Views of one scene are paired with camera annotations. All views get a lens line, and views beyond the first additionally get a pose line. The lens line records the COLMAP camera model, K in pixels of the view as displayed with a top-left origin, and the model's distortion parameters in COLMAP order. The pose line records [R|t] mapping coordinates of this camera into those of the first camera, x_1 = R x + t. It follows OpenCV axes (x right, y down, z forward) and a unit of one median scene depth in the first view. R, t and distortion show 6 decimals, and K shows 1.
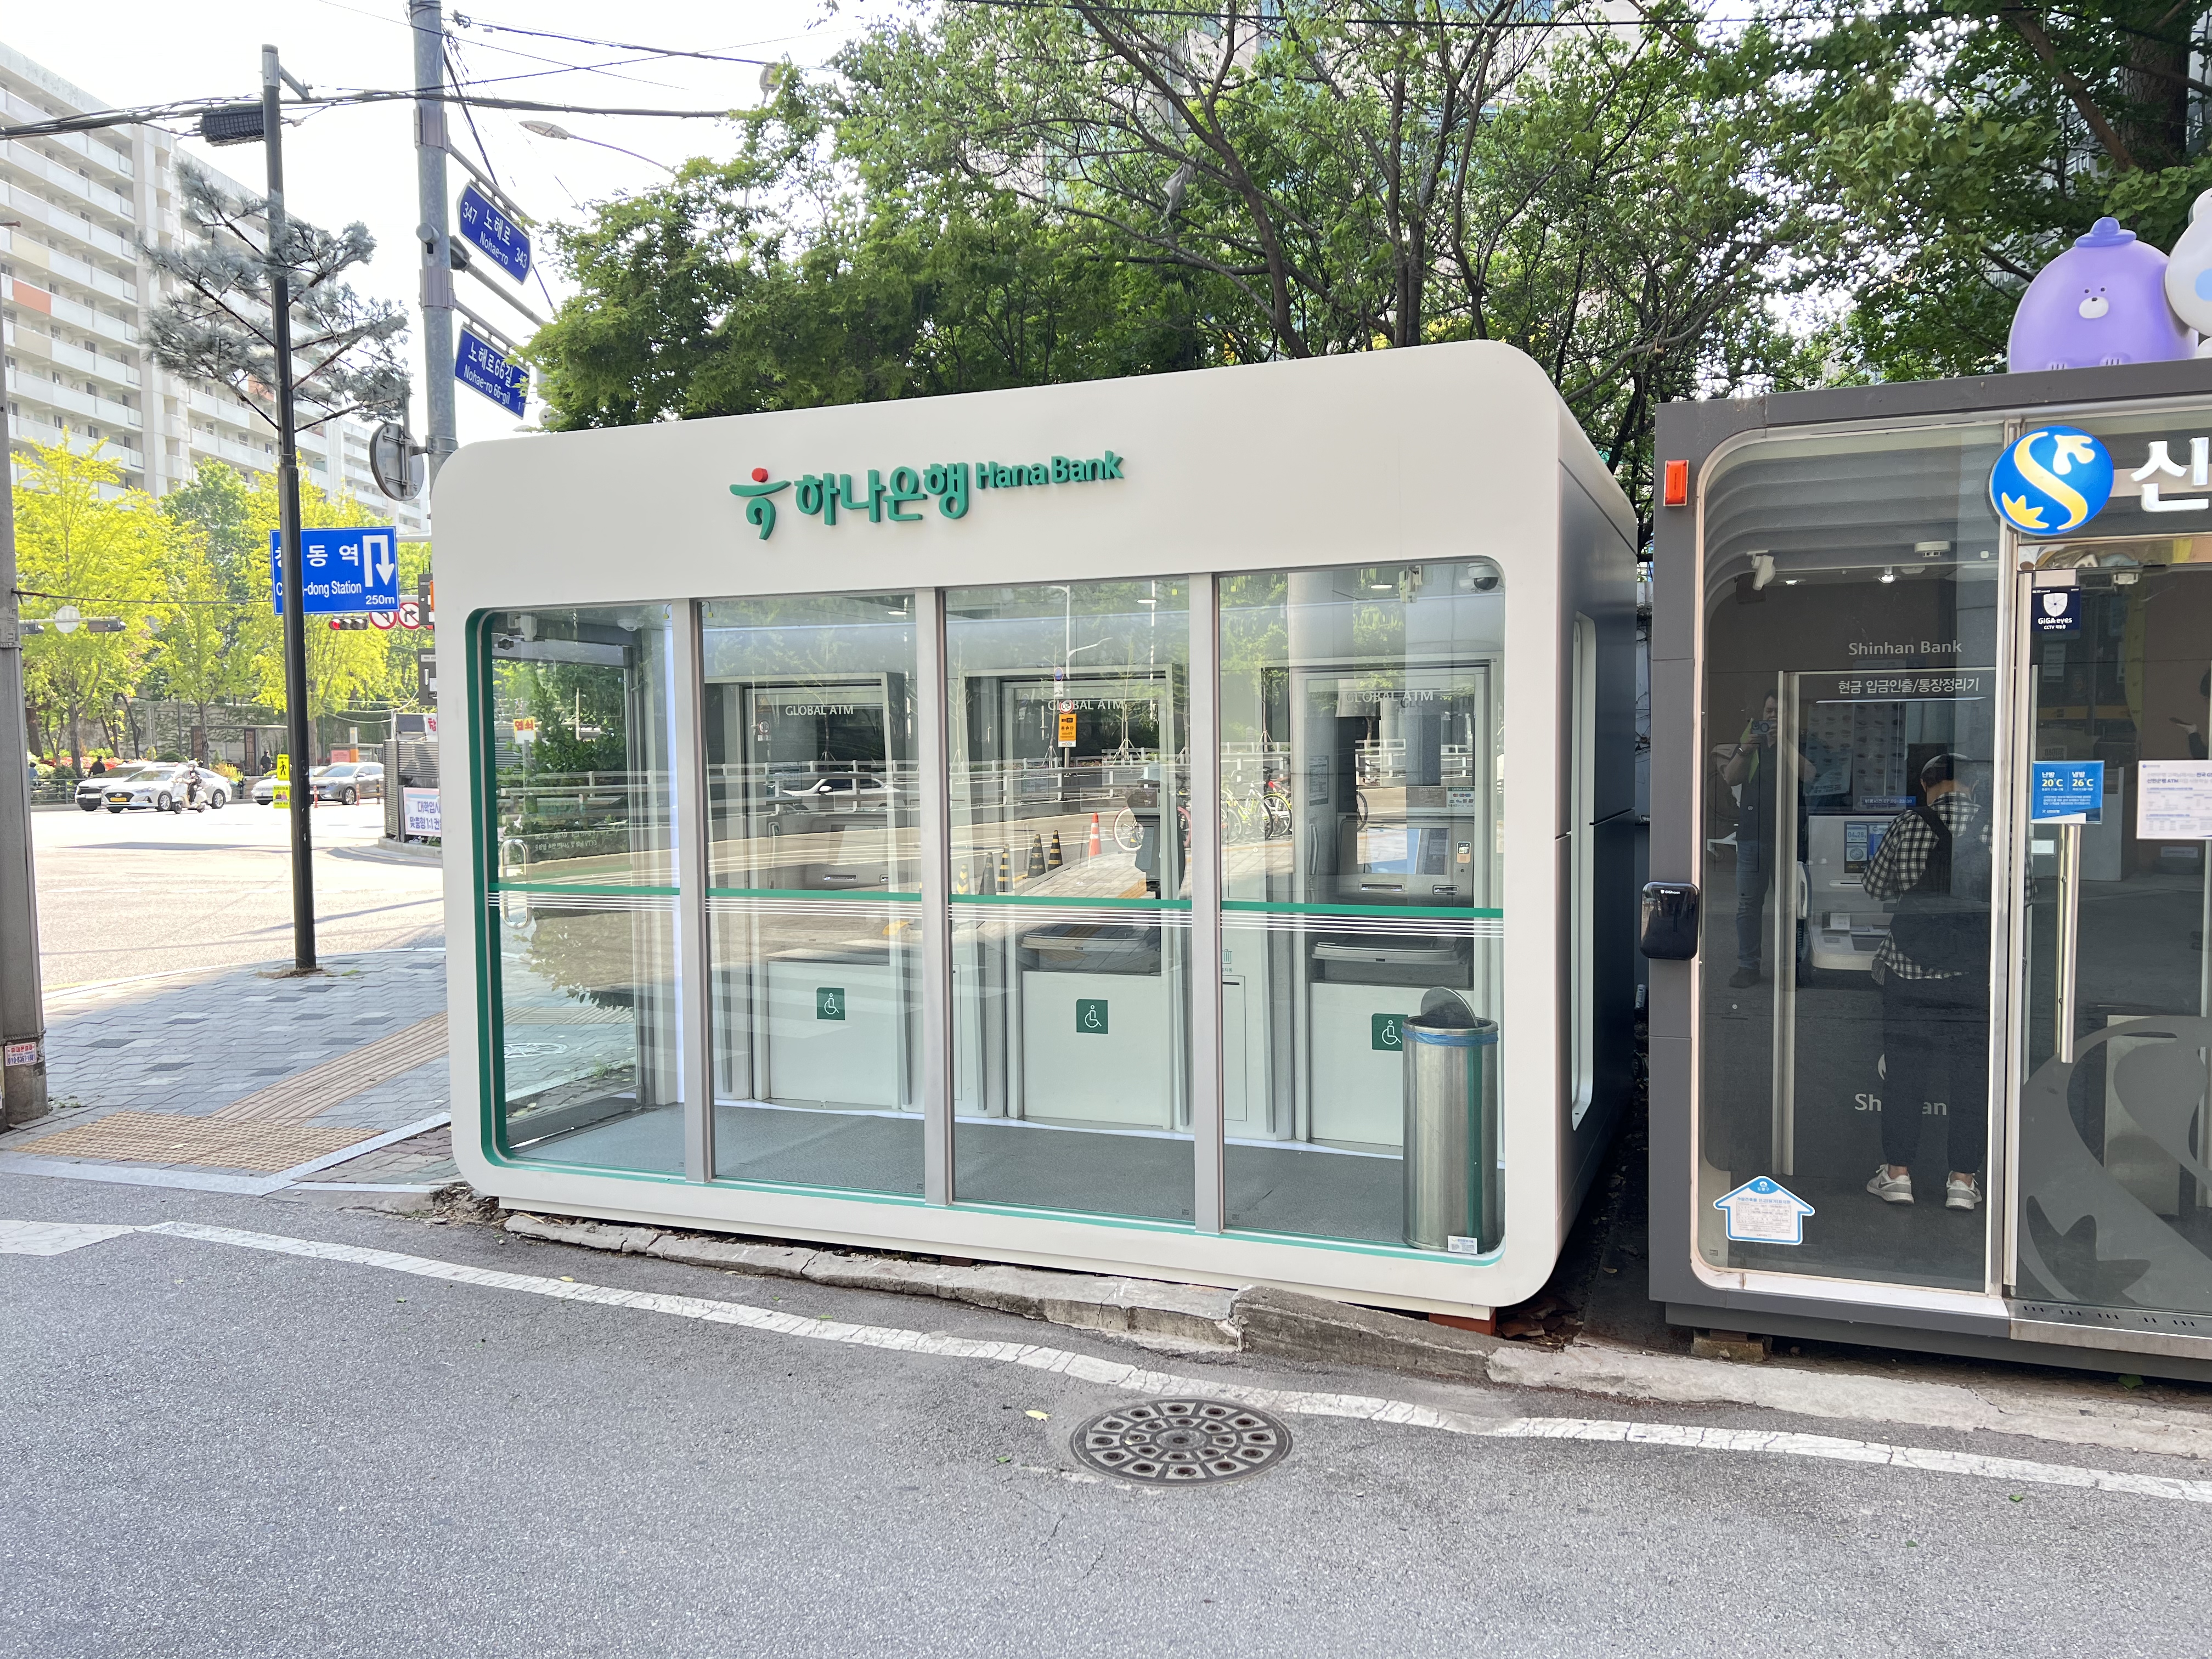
lens RADIAL K [[1697.4, 0, 1106.7], [0, 1697.4, 836.8], [0, 0, 1]] dist [0.015447, 0.003681]
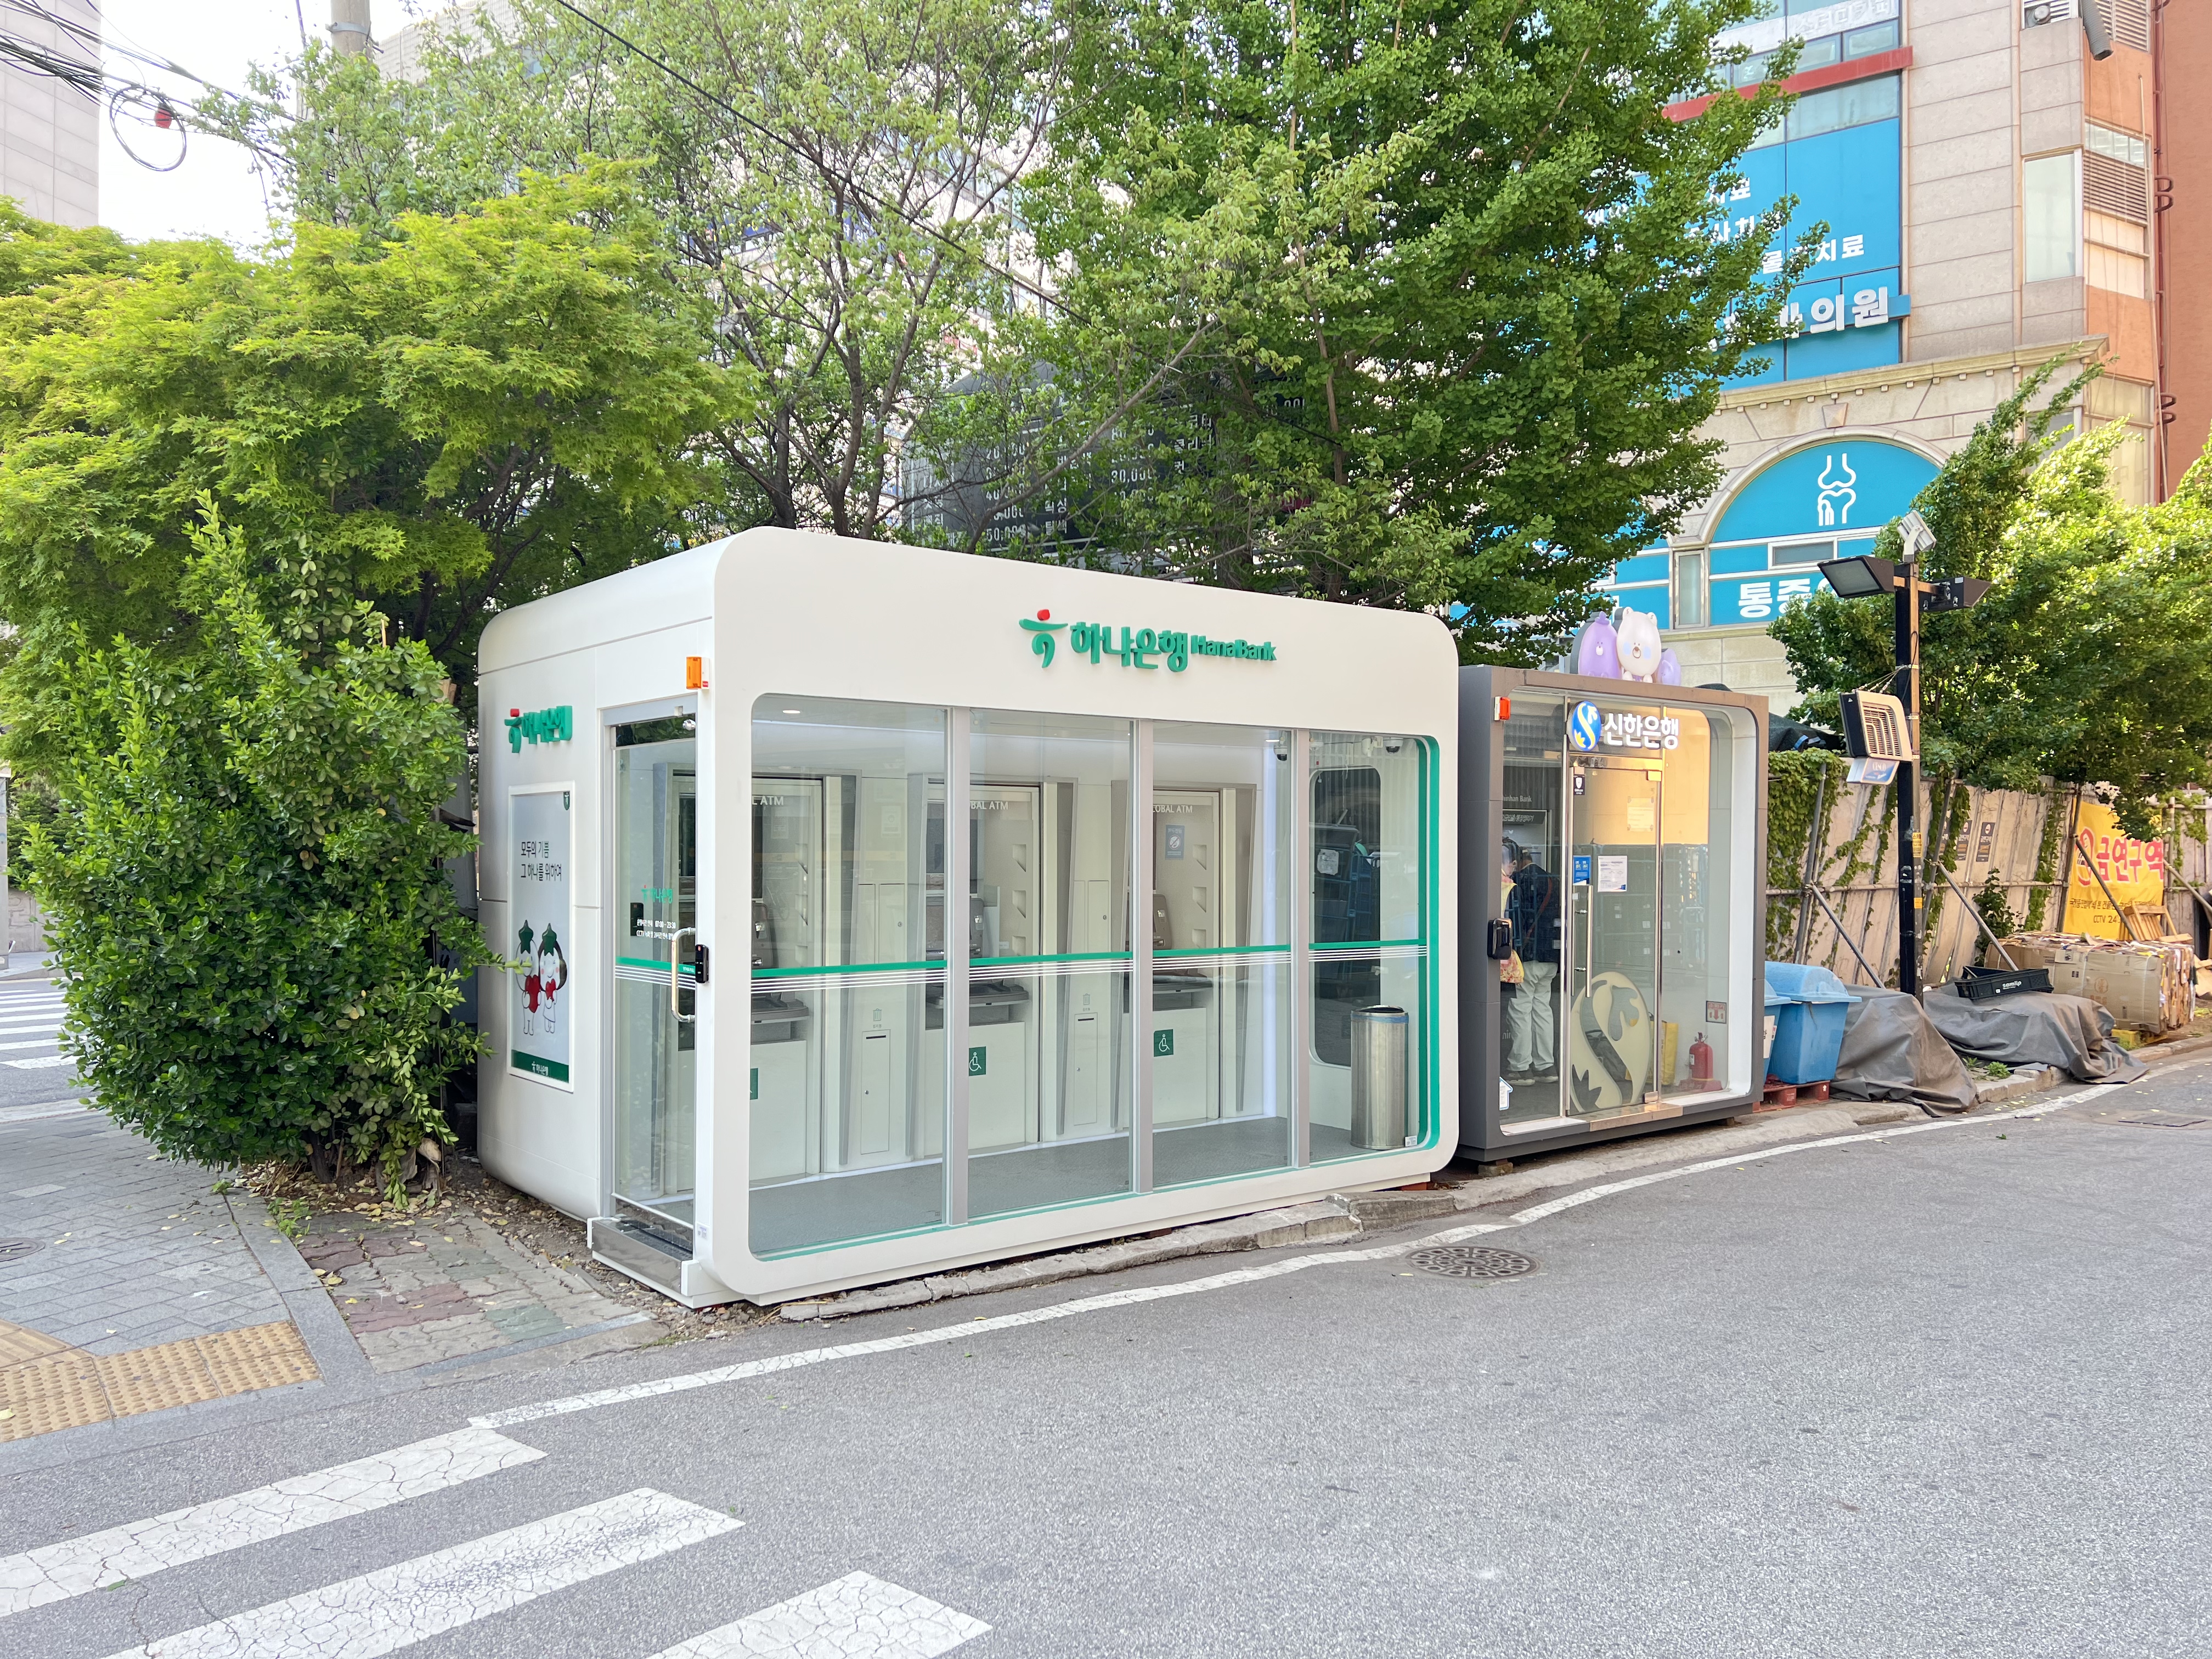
lens RADIAL K [[1697.4, 0, 1103.9], [0, 1697.4, 827.6], [0, 0, 1]] dist [0.015447, 0.003681]
pose [[0.487993, 0.015296, 0.872713, -1.272832], [0.024295, 0.999221, -0.031098, -0.023223], [-0.872509, 0.036378, 0.487241, 0.390978]]
